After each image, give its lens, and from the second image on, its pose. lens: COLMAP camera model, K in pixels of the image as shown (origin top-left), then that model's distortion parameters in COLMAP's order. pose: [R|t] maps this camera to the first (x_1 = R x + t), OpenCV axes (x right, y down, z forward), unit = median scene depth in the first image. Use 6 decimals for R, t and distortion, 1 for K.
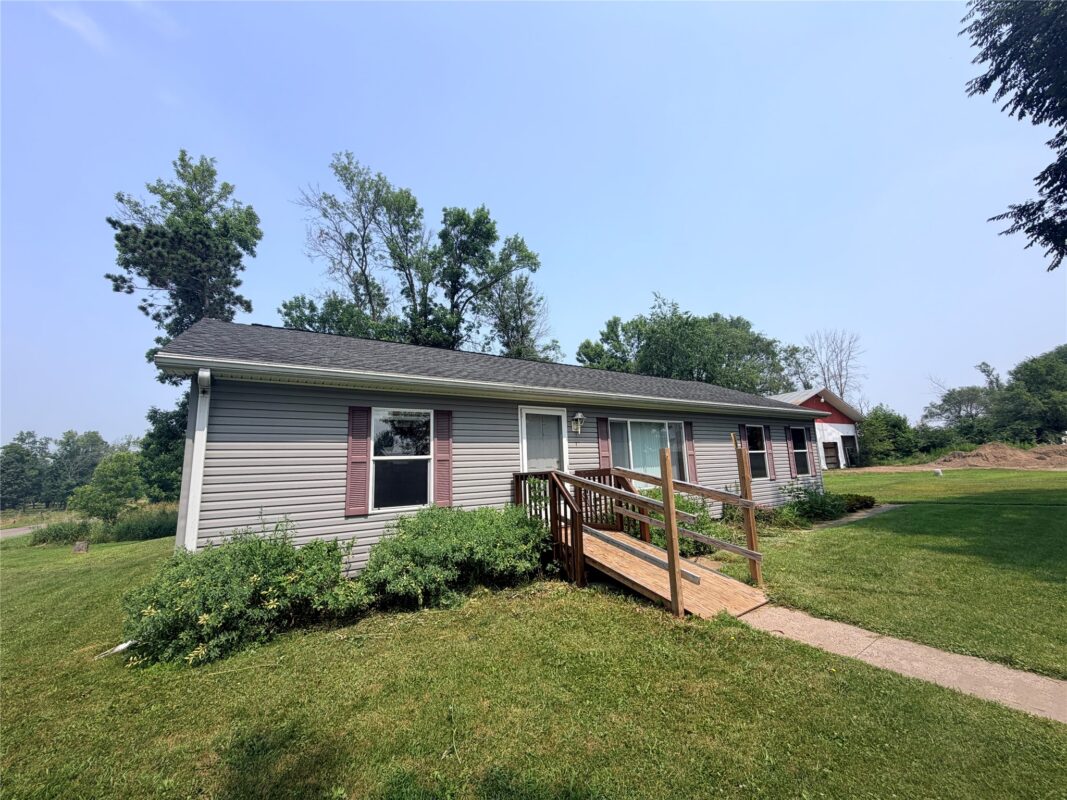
lens RADIAL K [[426.2, 0, 532.7], [0, 426.2, 401.1], [0, 0, 1]] dist [0.002617, -0.001173]
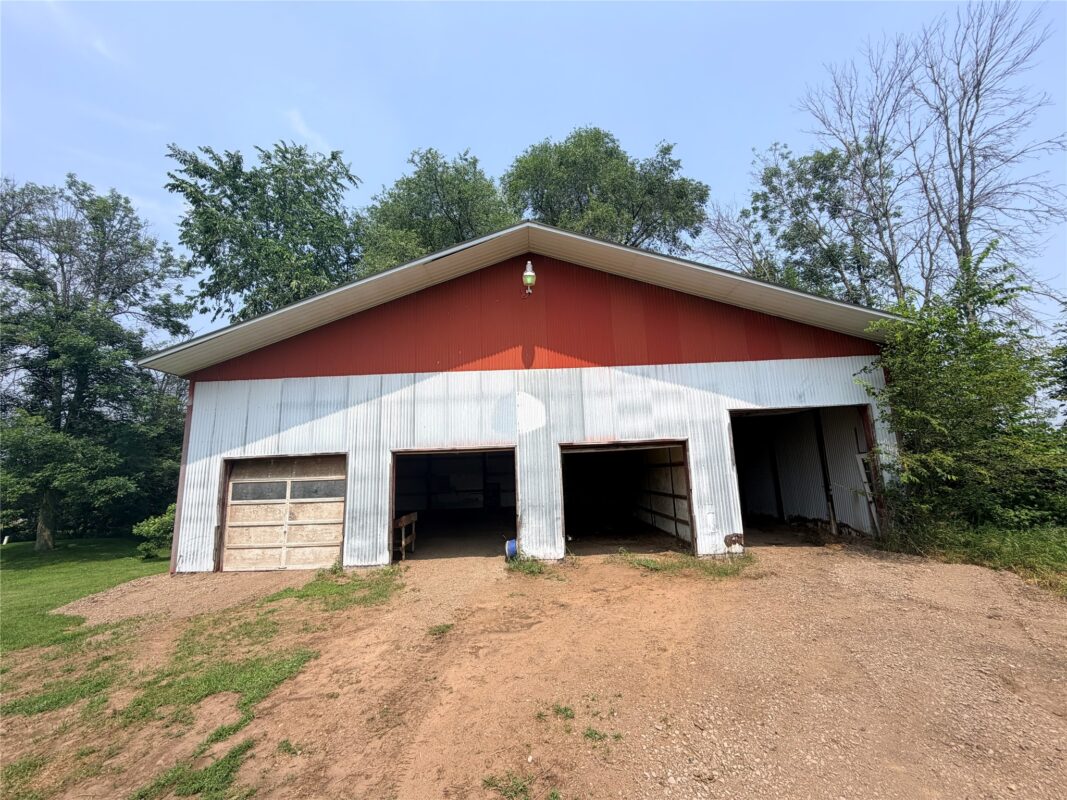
lens RADIAL K [[426.2, 0, 526.3], [0, 426.2, 399.1], [0, 0, 1]] dist [0.002617, -0.001173]
pose [[0.825886, -0.086847, -0.557109, 1.079969], [0.088373, 0.995793, -0.024224, 0.099712], [0.556869, -0.029227, 0.830086, 1.053772]]
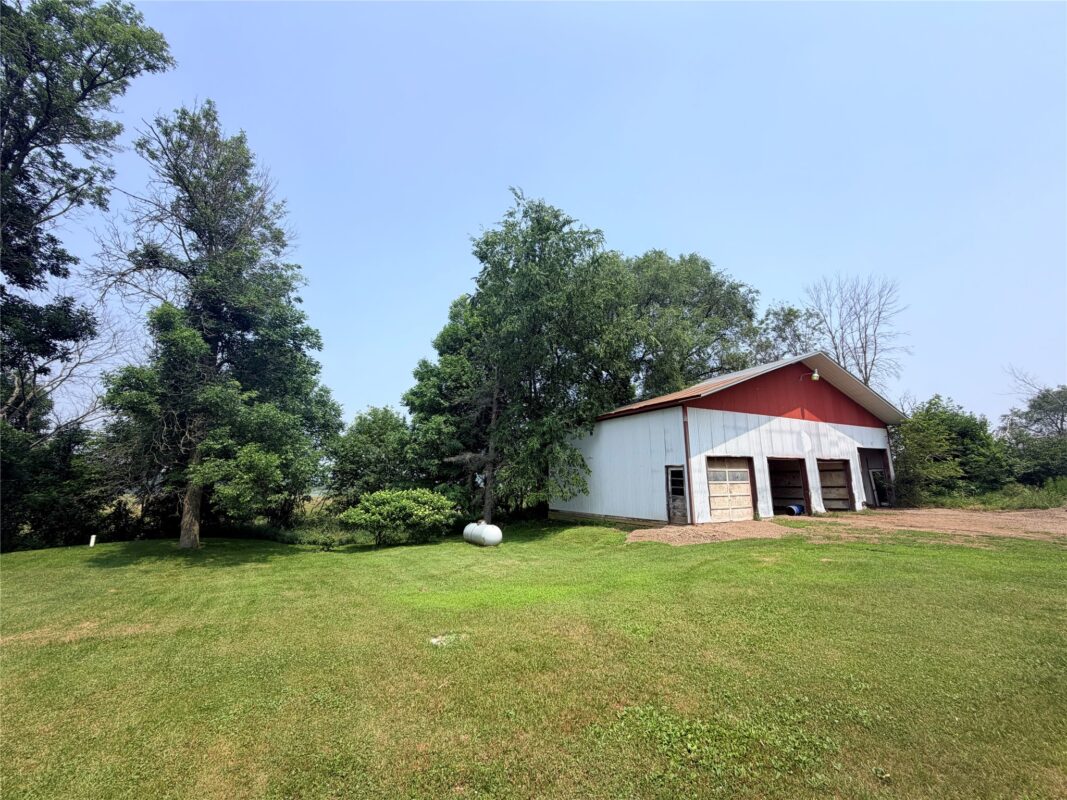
lens RADIAL K [[426.2, 0, 533.5], [0, 426.2, 399.7], [0, 0, 1]] dist [0.002617, -0.001173]
pose [[0.997474, 0.018551, -0.068565, 0.503055], [-0.020866, 0.999231, -0.033203, 0.067020], [0.067896, 0.034549, 0.997094, 0.624391]]
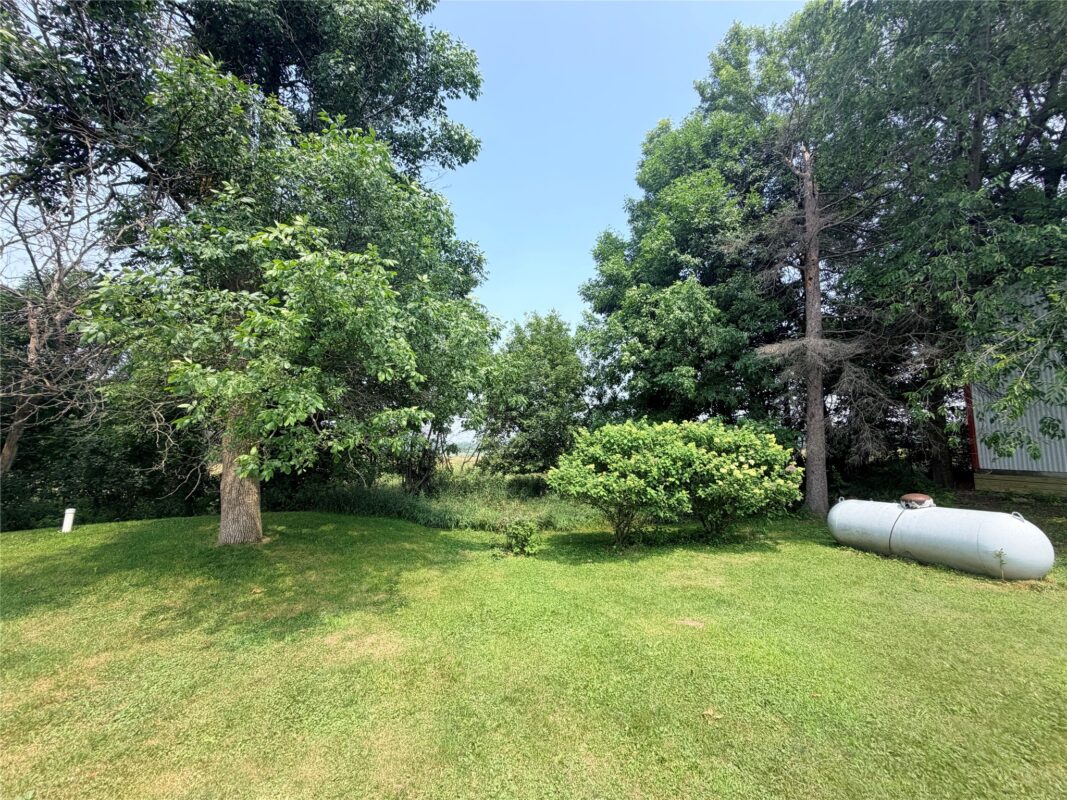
lens RADIAL K [[426.2, 0, 531.0], [0, 426.2, 402.9], [0, 0, 1]] dist [0.002617, -0.001173]
pose [[0.944845, -0.003123, -0.327502, 0.246446], [0.024232, 0.997880, 0.060395, 0.165192], [0.326619, -0.065000, 0.942918, 1.003369]]
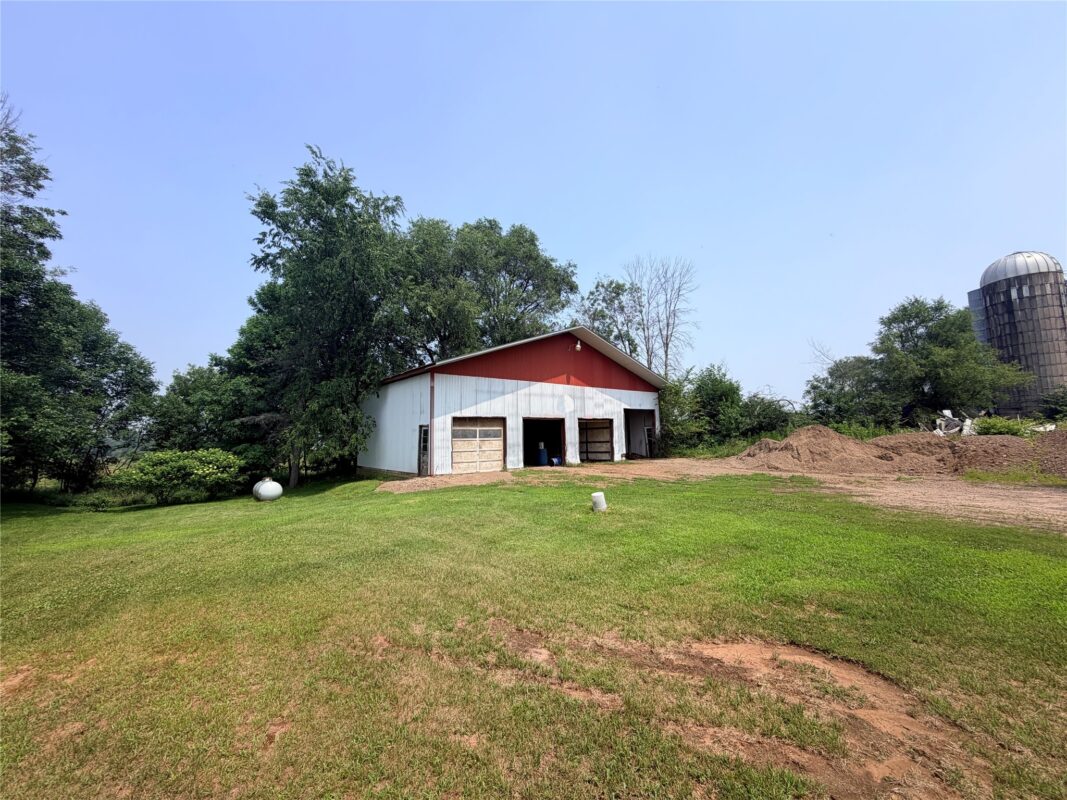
lens RADIAL K [[426.2, 0, 532.3], [0, 426.2, 399.4], [0, 0, 1]] dist [0.002617, -0.001173]
pose [[0.994658, 0.028959, 0.099081, 0.746600], [-0.034825, 0.997709, 0.057996, 0.050680], [-0.097175, -0.061136, 0.993388, 0.557055]]
